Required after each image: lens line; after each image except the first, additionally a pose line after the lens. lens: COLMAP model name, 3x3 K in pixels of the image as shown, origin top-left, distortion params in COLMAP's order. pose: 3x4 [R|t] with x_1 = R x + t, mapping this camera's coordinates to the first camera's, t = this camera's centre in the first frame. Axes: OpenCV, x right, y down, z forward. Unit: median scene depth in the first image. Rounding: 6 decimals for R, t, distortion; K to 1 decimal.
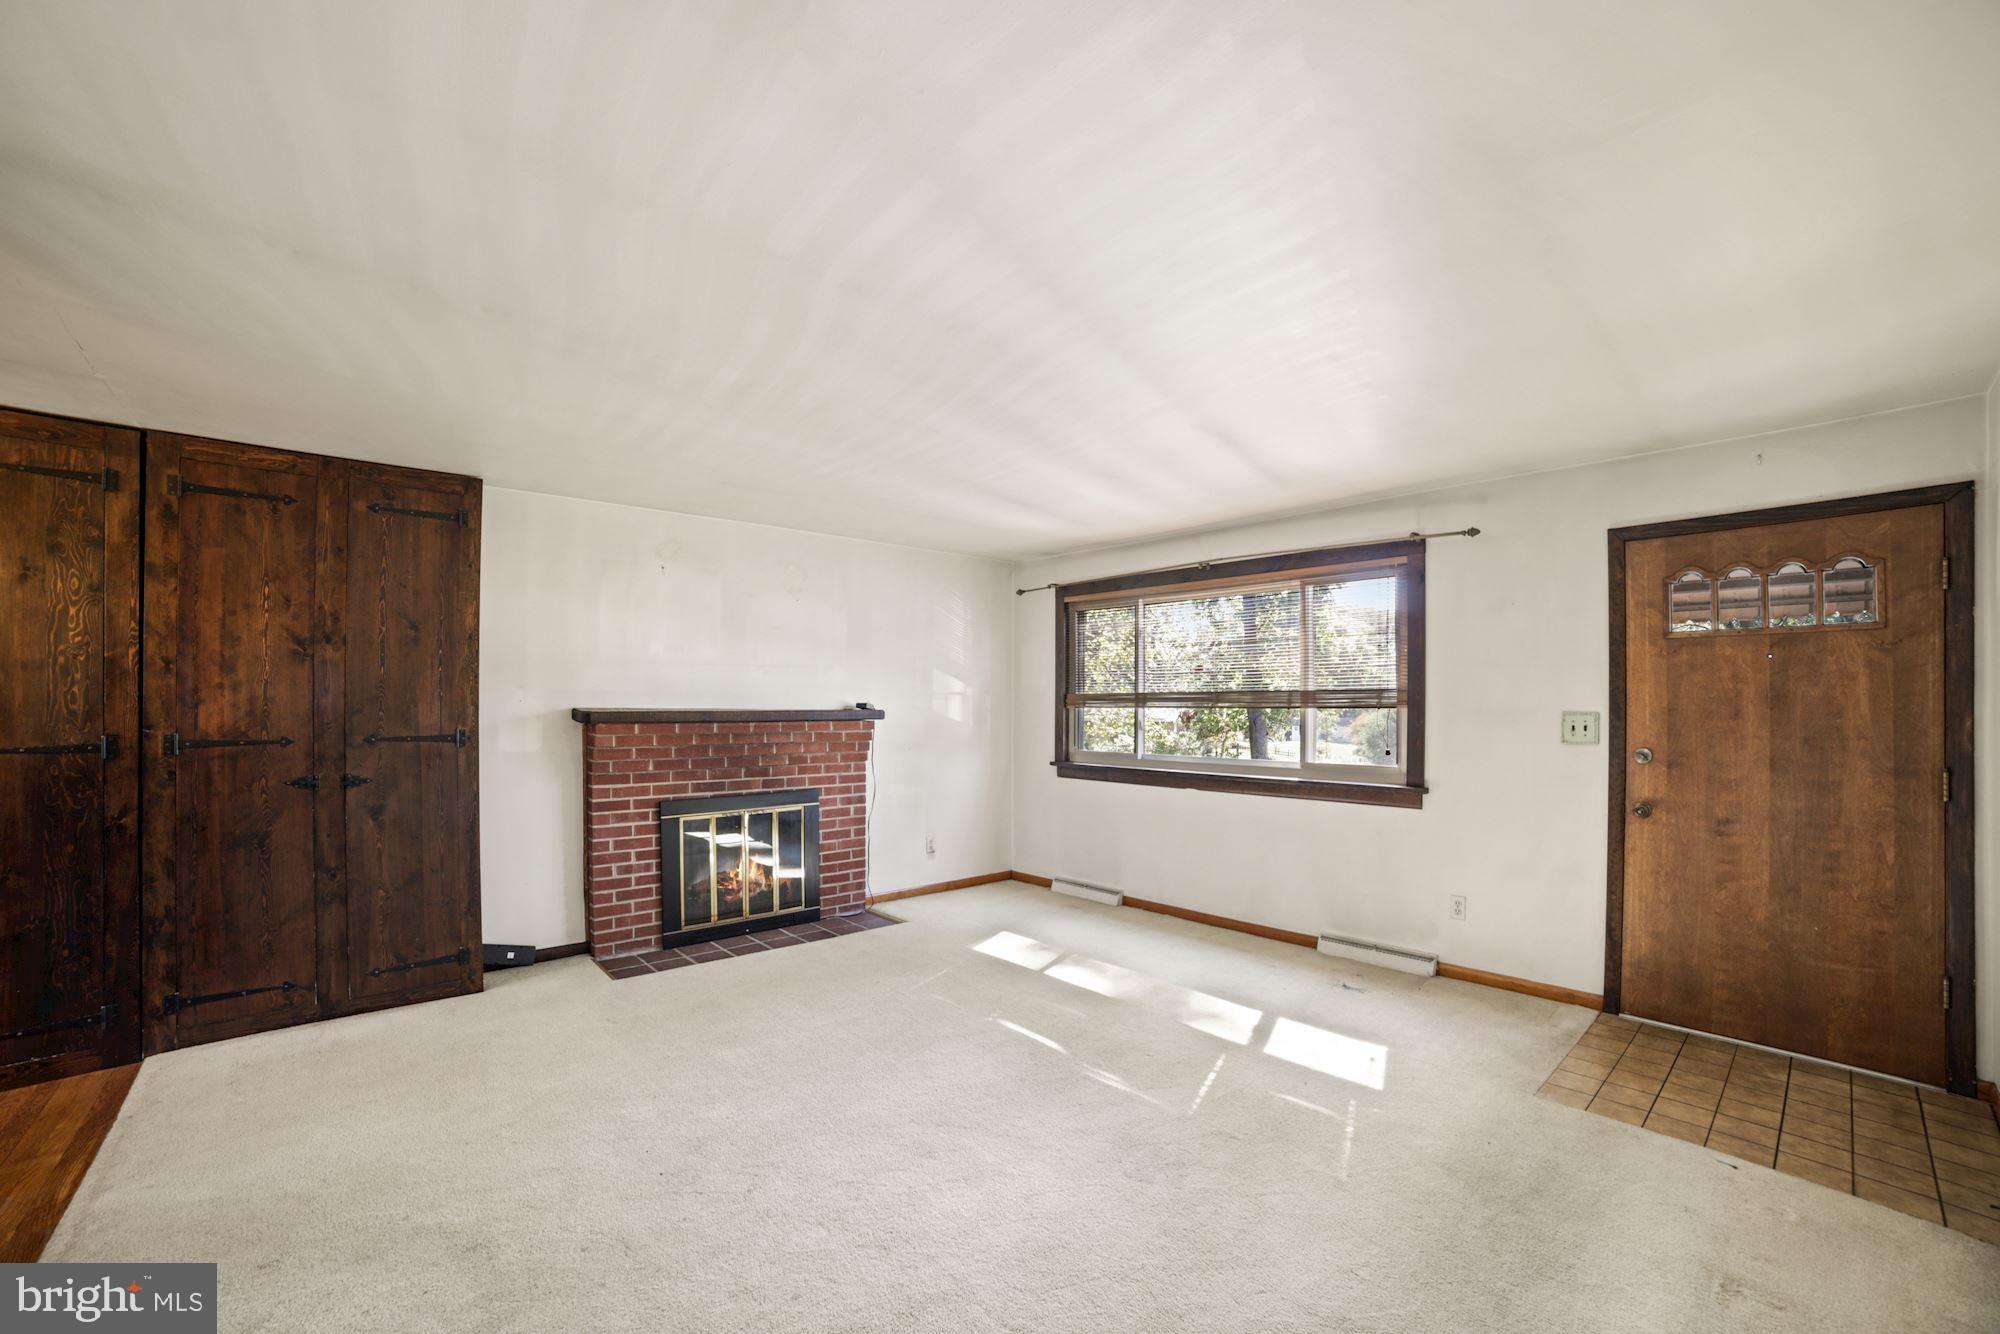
lens RADIAL K [[861.8, 0, 1000.2], [0, 861.8, 707.1], [0, 0, 1]] dist [-0.104223, 0.039097]
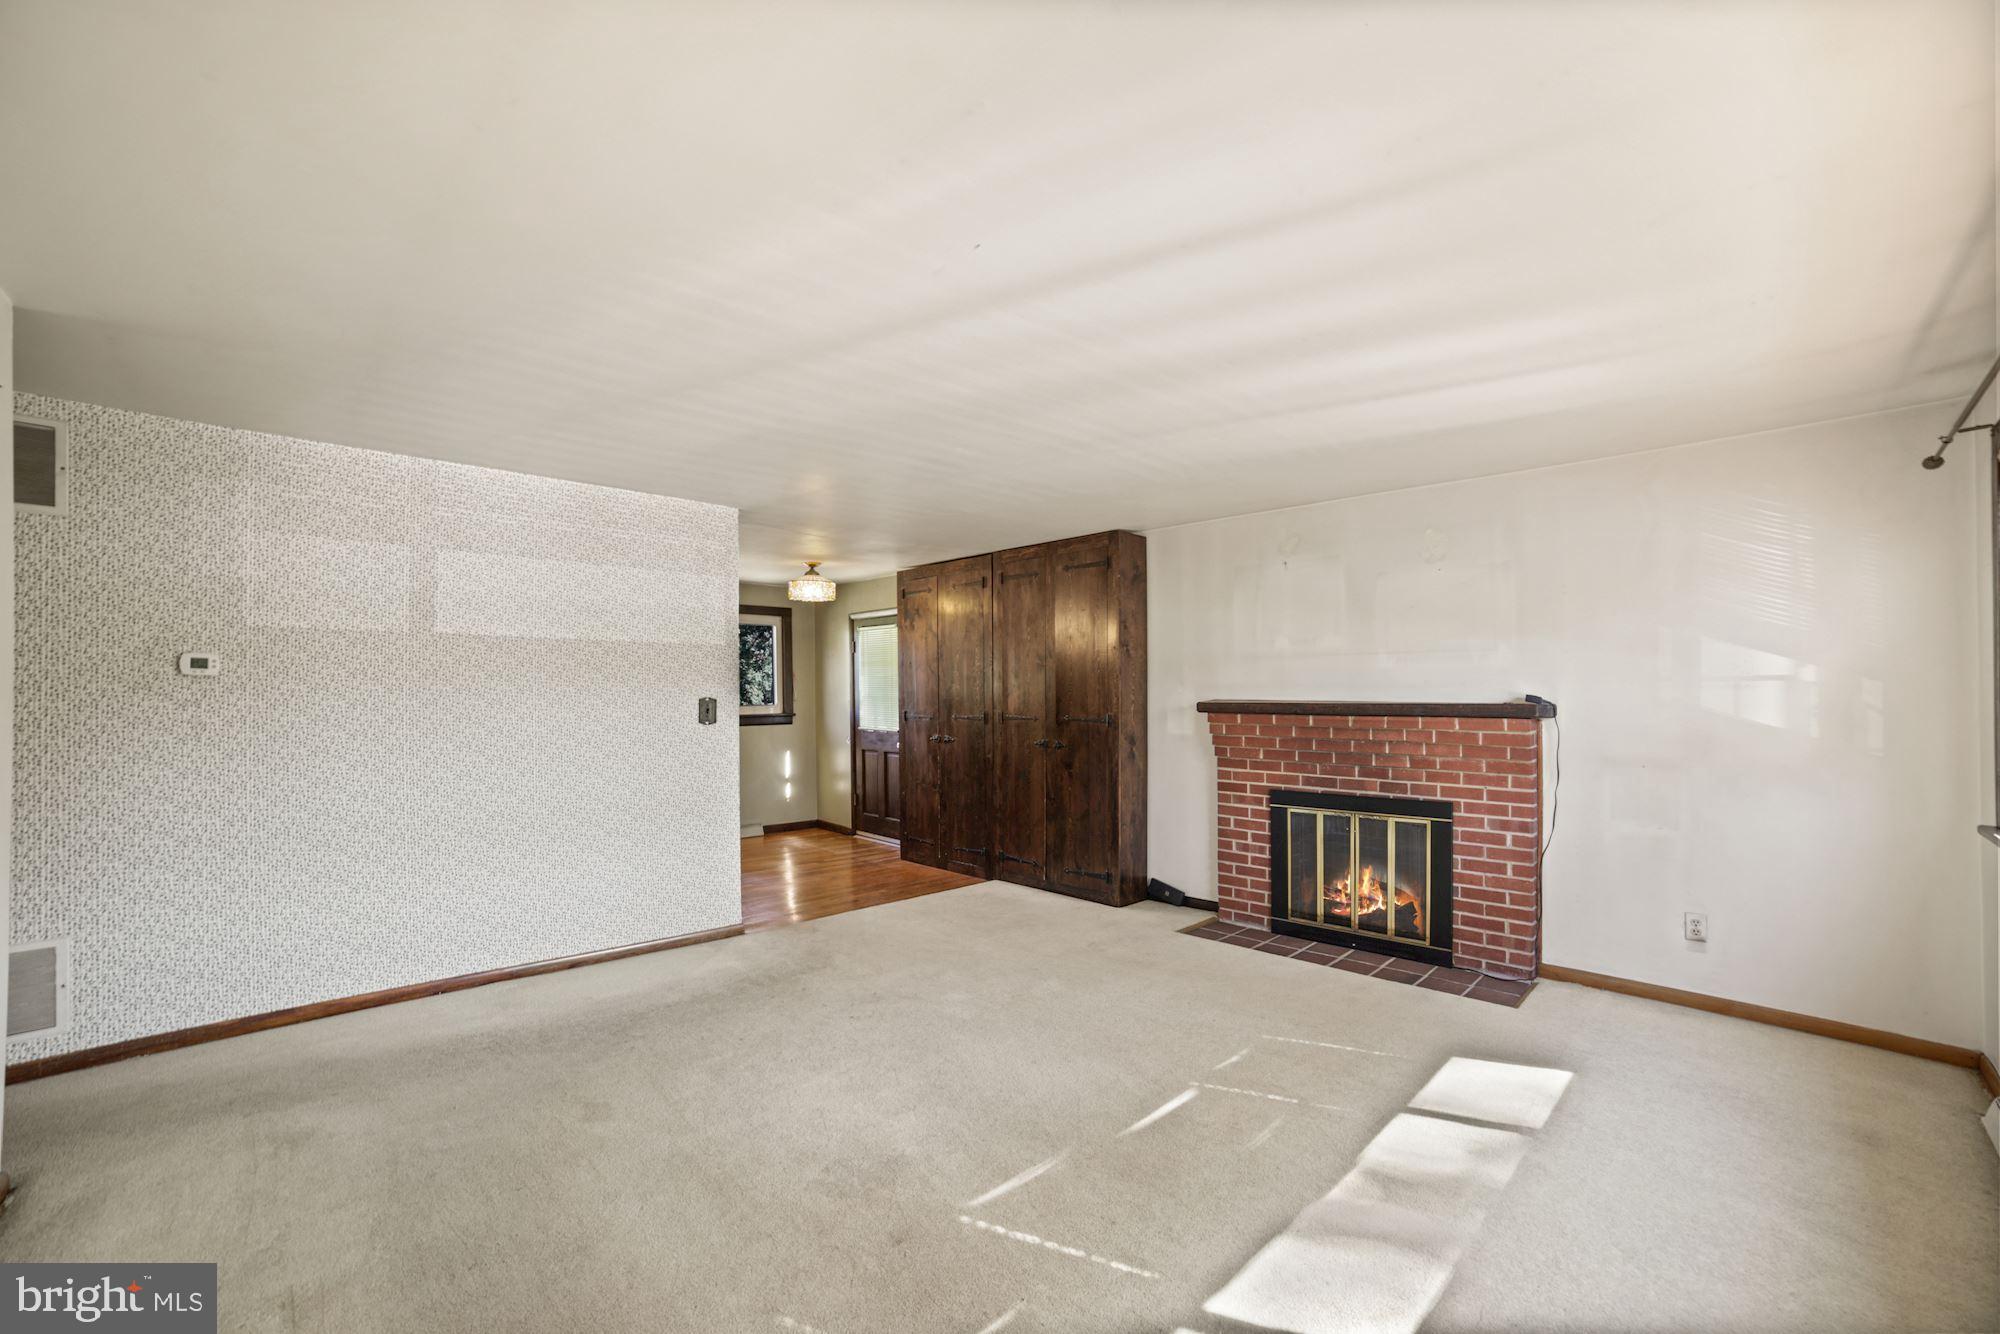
lens RADIAL K [[861.8, 0, 1000.2], [0, 861.8, 707.1], [0, 0, 1]] dist [-0.104223, 0.039097]
pose [[0.006305, 0.008963, -0.999940, 0.656292], [-0.006385, 0.999940, 0.008923, 0.002961], [0.999960, 0.006329, 0.006362, 0.671622]]
